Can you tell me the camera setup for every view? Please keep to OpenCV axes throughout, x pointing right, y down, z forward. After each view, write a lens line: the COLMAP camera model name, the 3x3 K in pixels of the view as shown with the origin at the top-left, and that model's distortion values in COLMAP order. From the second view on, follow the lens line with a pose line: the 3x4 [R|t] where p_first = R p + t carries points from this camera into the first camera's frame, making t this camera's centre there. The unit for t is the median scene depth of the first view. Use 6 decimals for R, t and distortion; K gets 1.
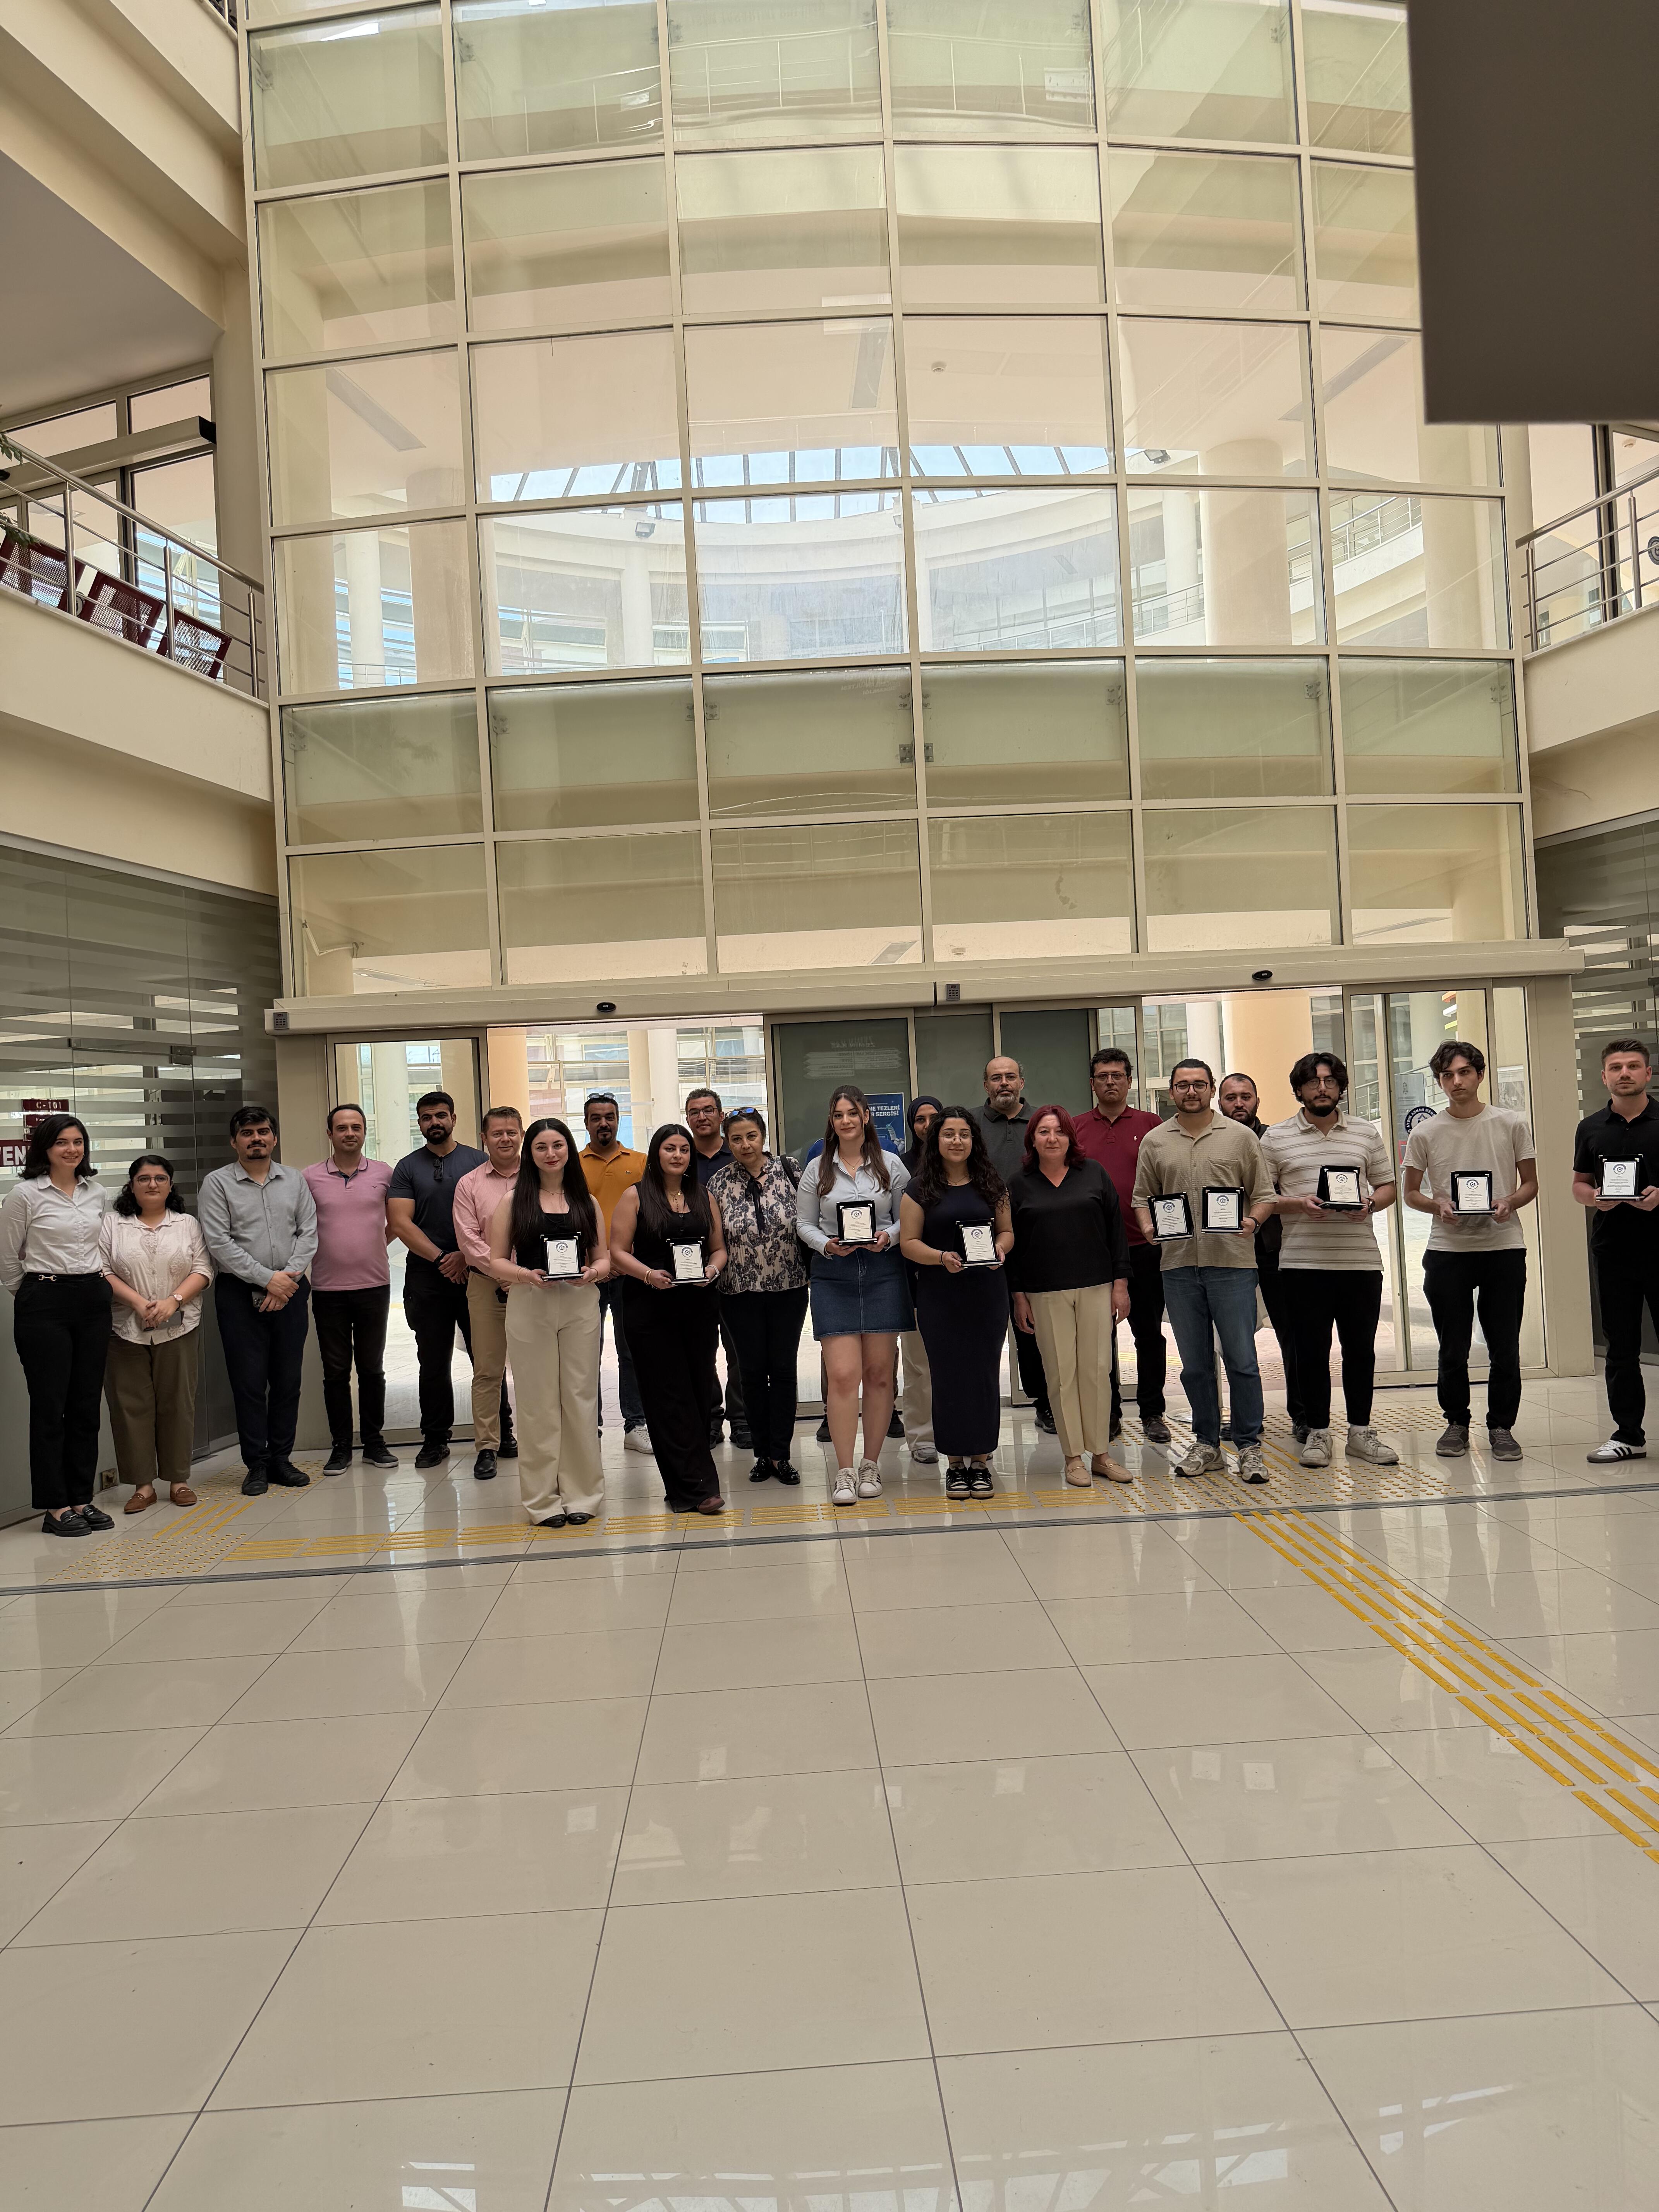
lens RADIAL K [[1540.5, 0, 829.5], [0, 1540.5, 1106.0], [0, 0, 1]] dist [0.046818, -0.001333]
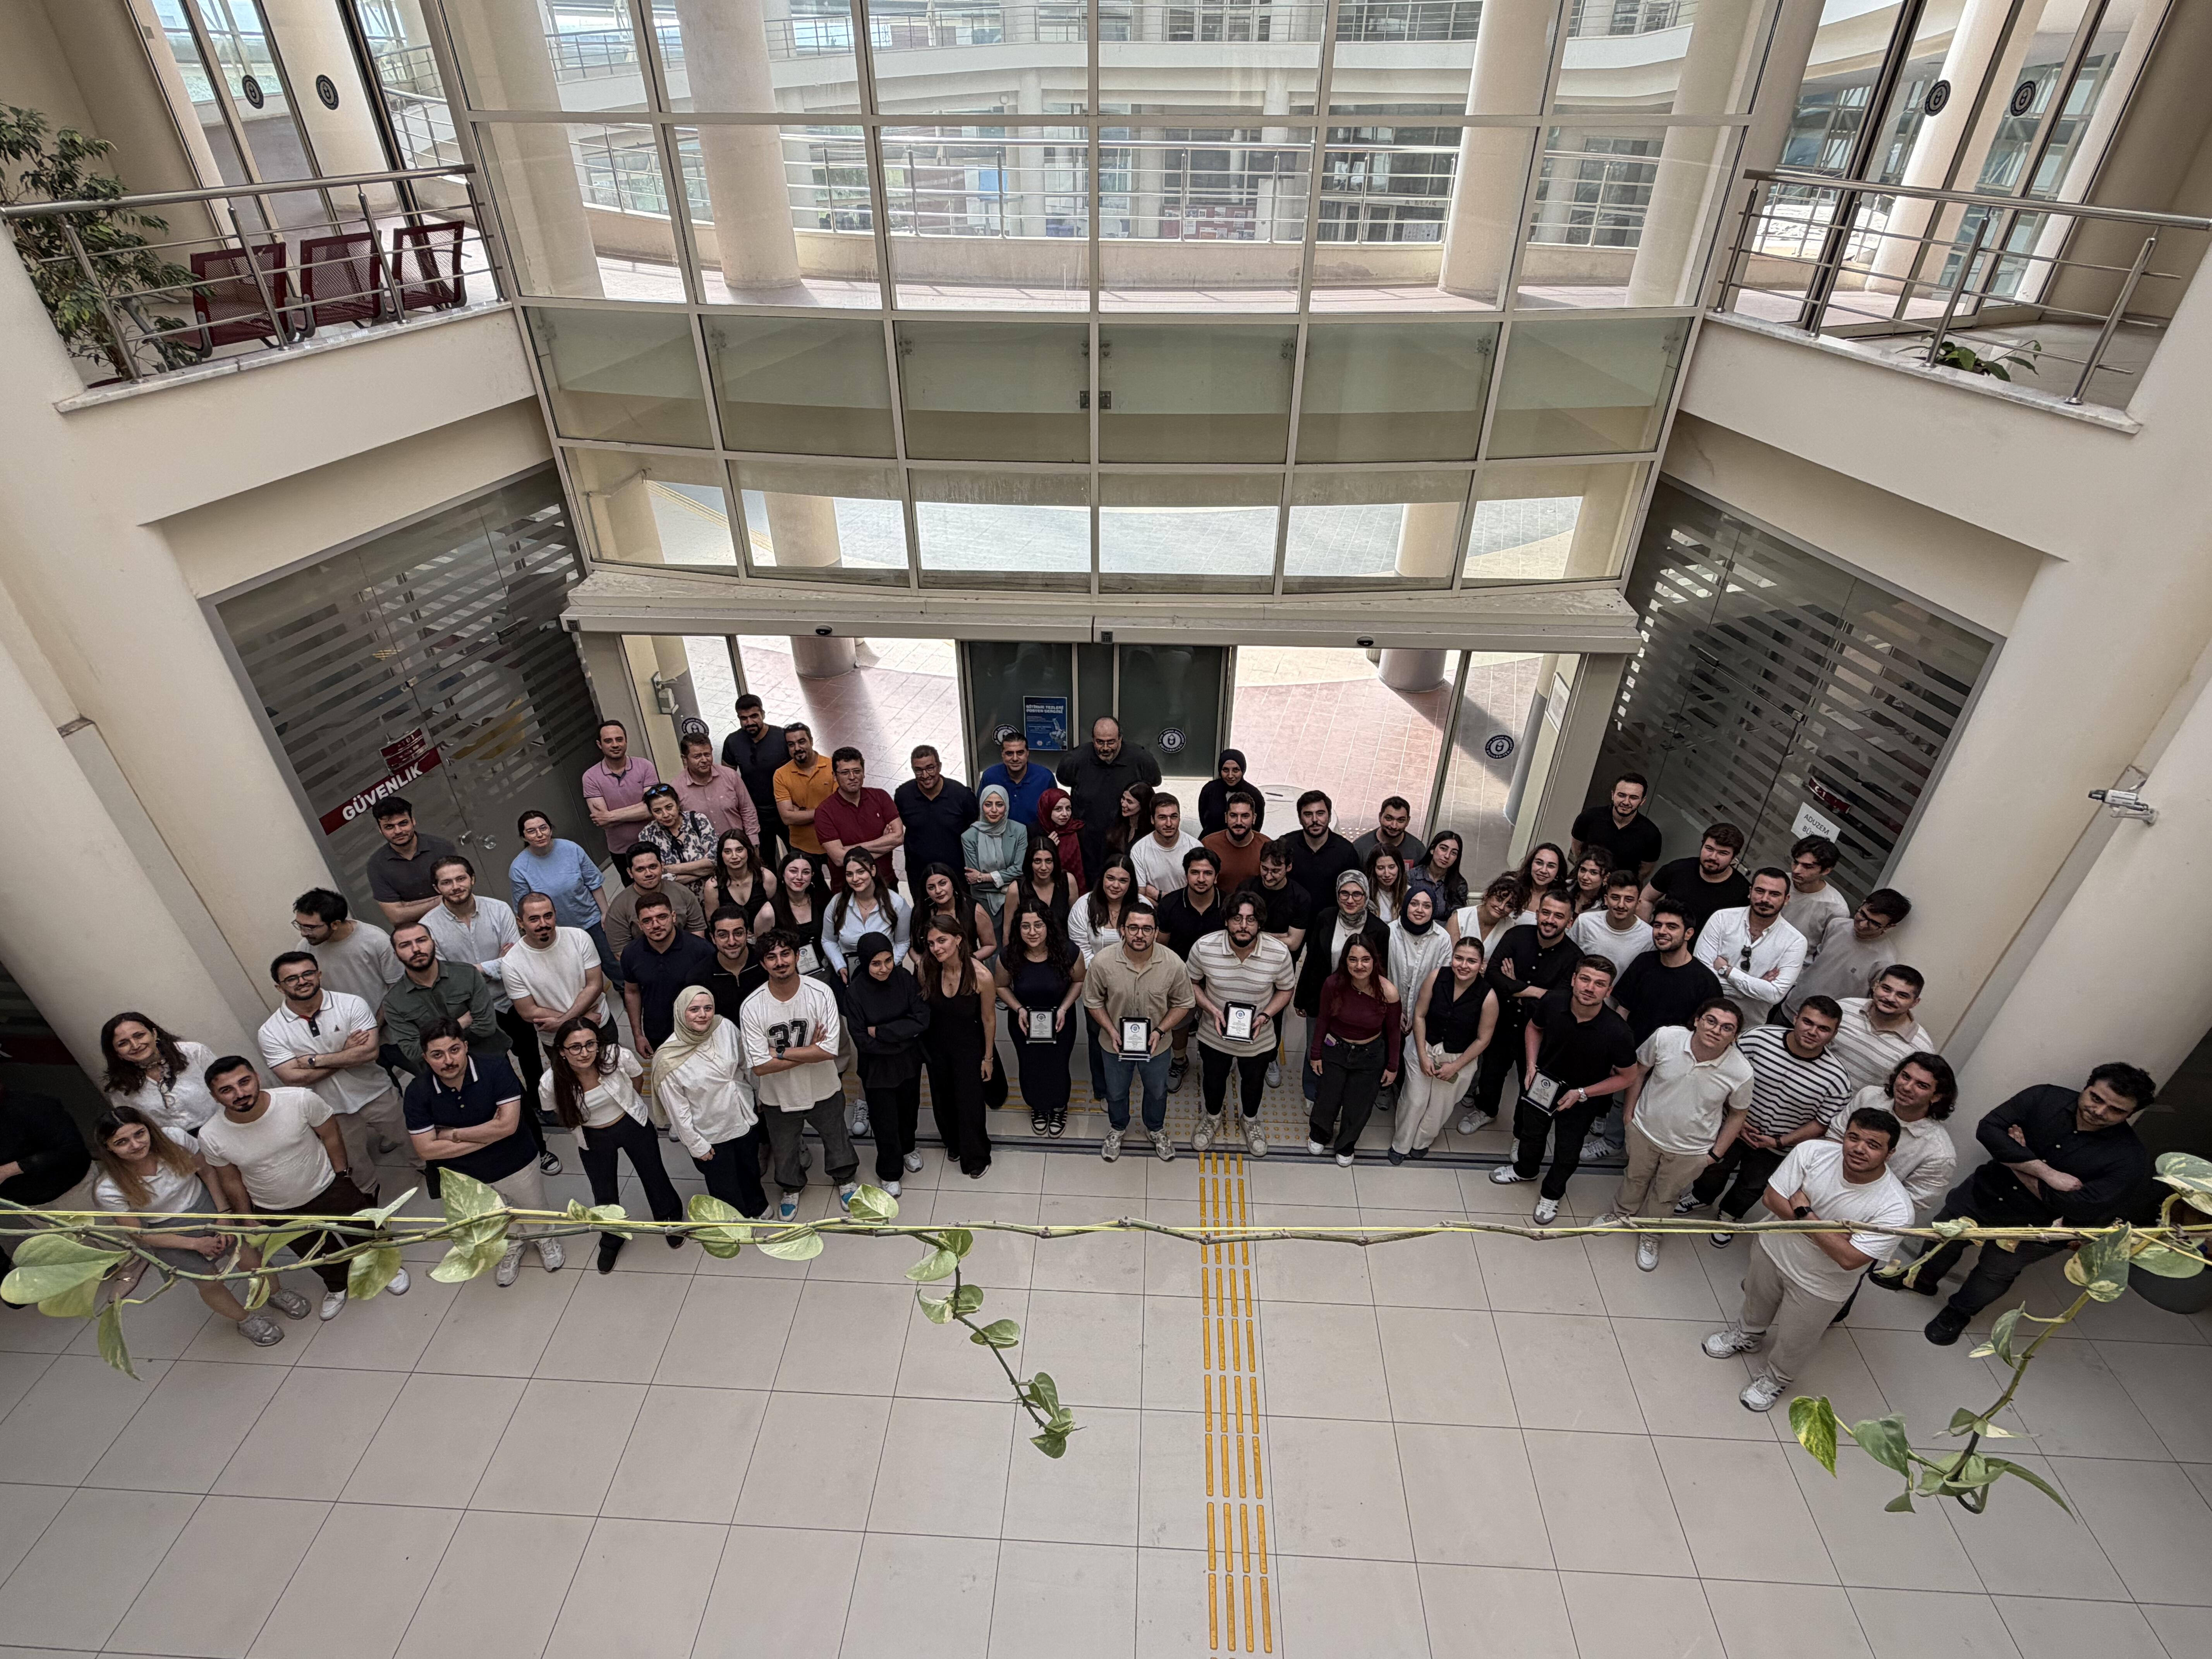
lens RADIAL K [[1077.5, 0, 1106.0], [0, 1077.5, 829.5], [0, 0, 1]] dist [0.004605, 0.000619]
pose [[0.994595, 0.094207, -0.043667, 0.129370], [-0.052131, 0.816740, 0.574646, -0.430390], [0.089800, -0.569263, 0.817236, 0.210565]]
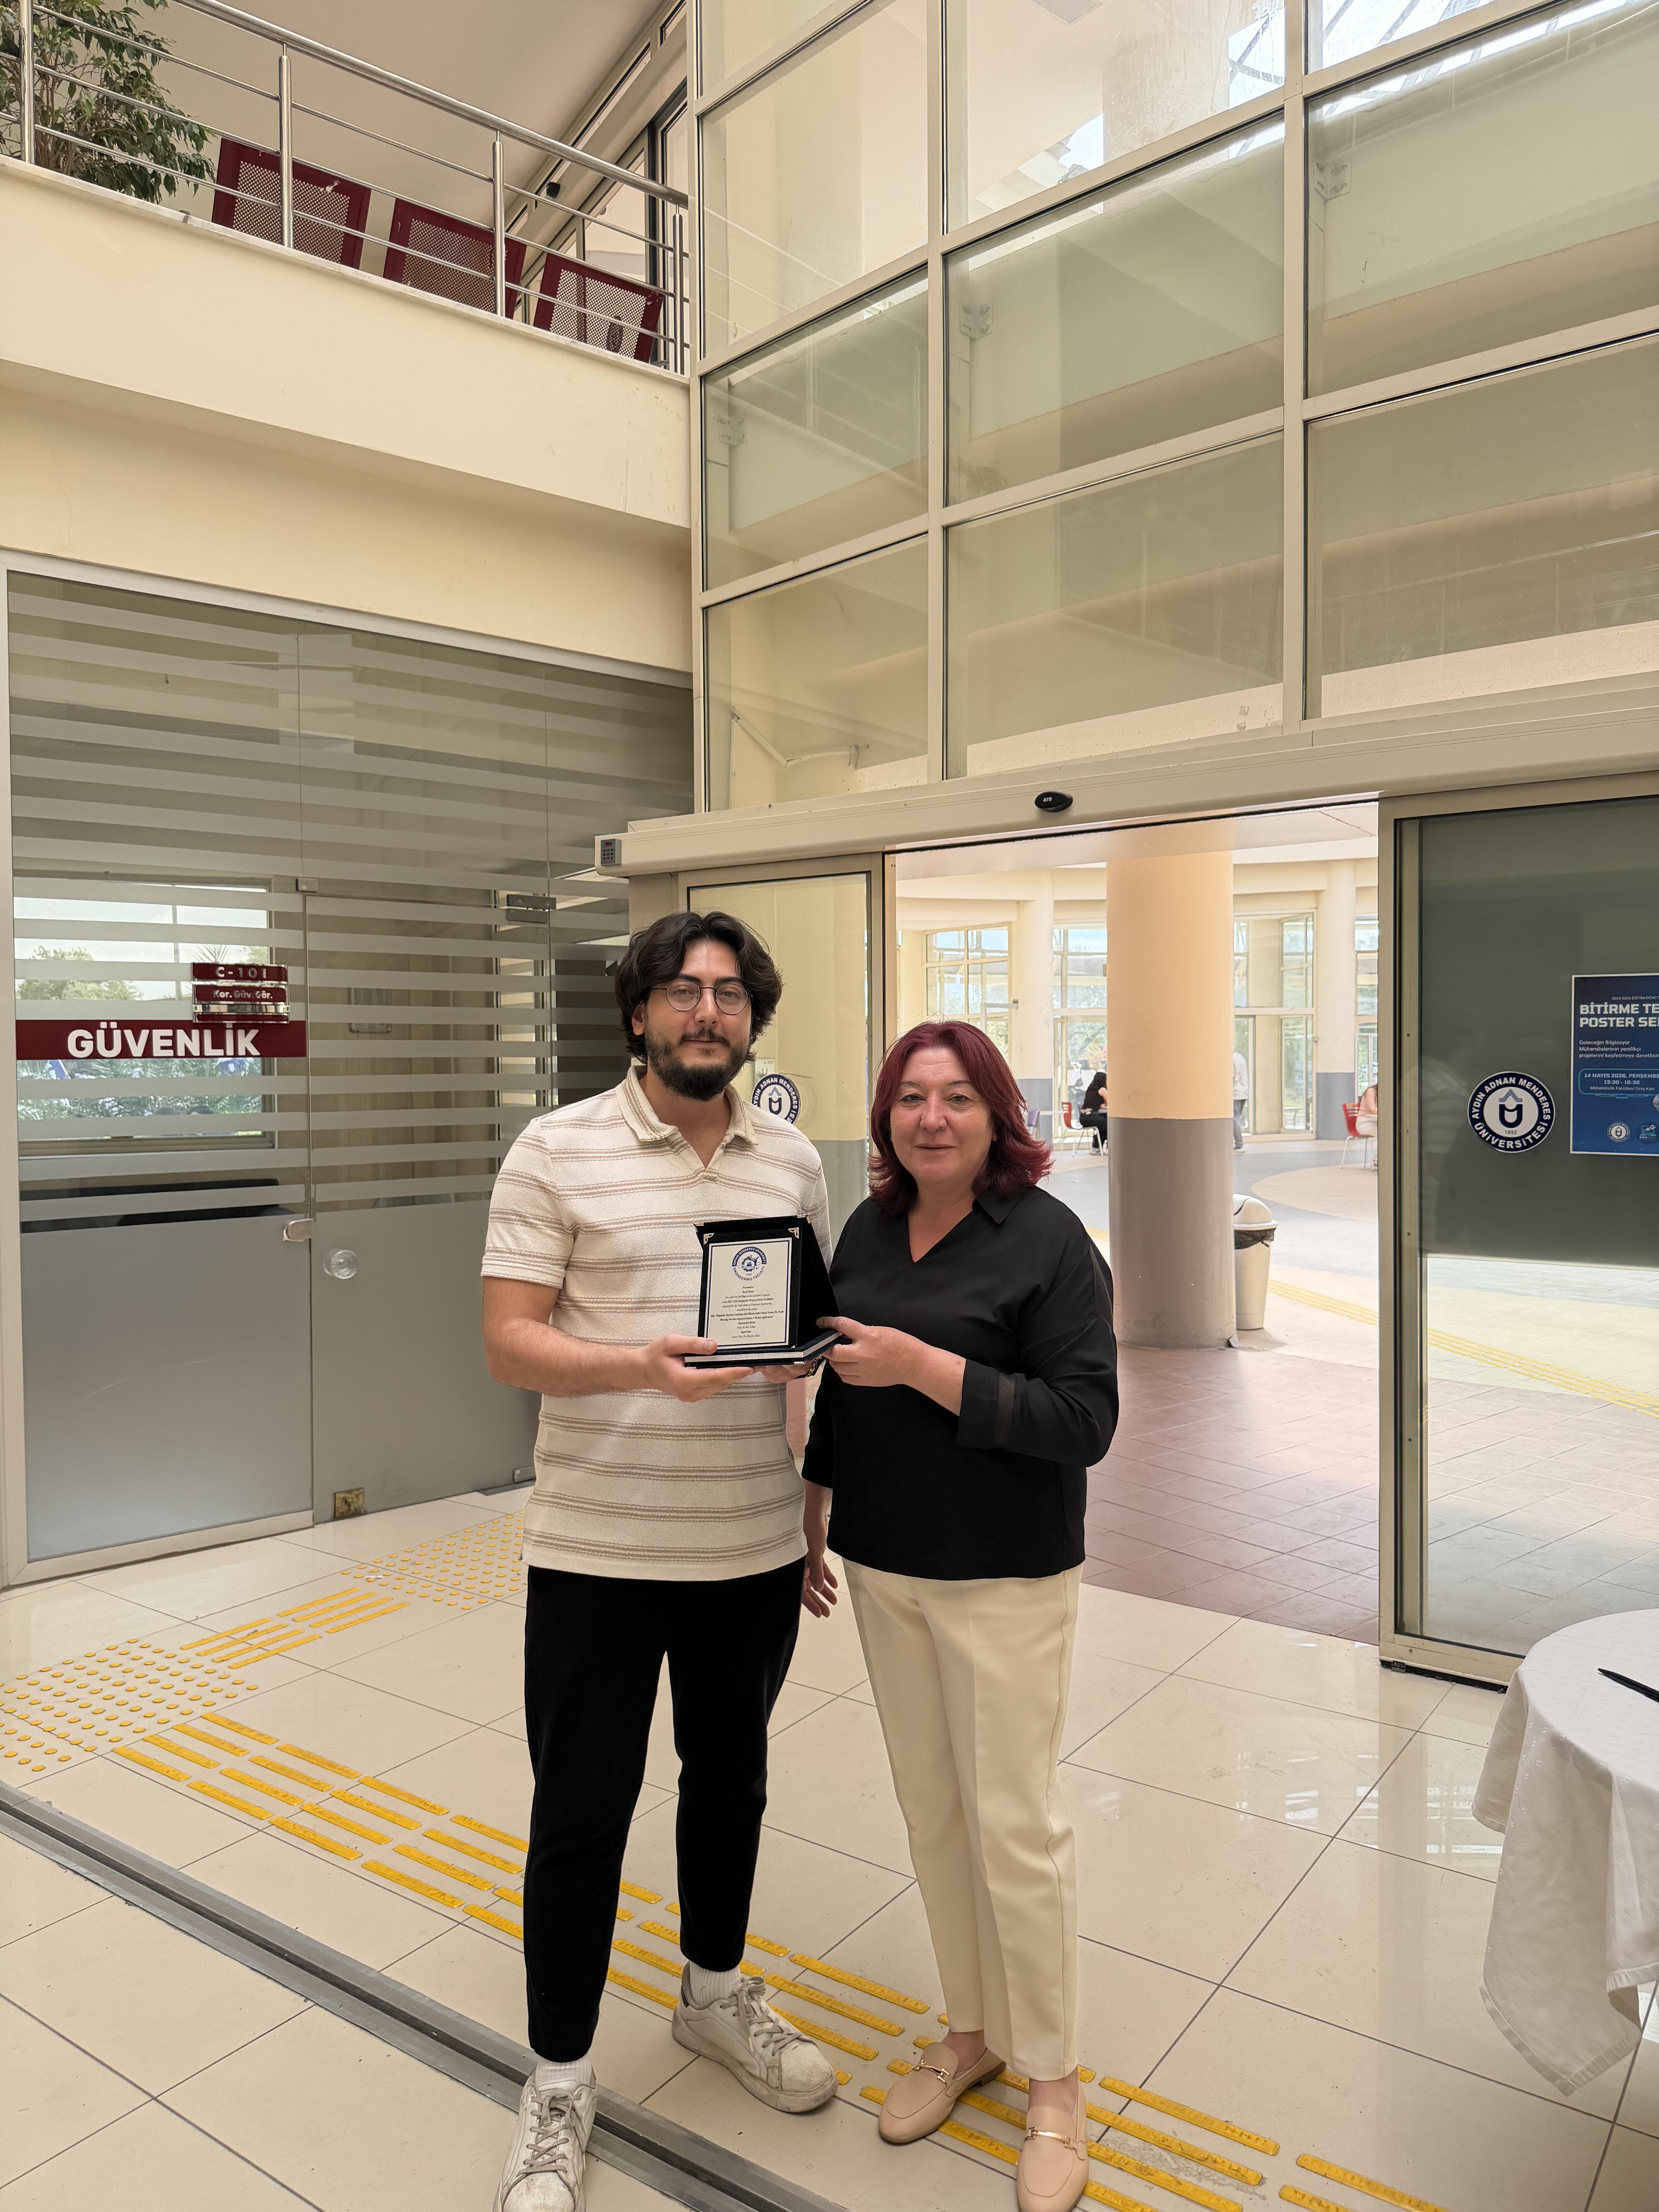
lens RADIAL K [[1582.1, 0, 829.5], [0, 1582.1, 1106.0], [0, 0, 1]] dist [0.001558, -0.002875]
pose [[0.777149, 0.062112, -0.626244, 0.129137], [-0.027926, 0.997541, 0.064282, 0.005054], [0.628697, -0.032468, 0.776972, 0.519944]]
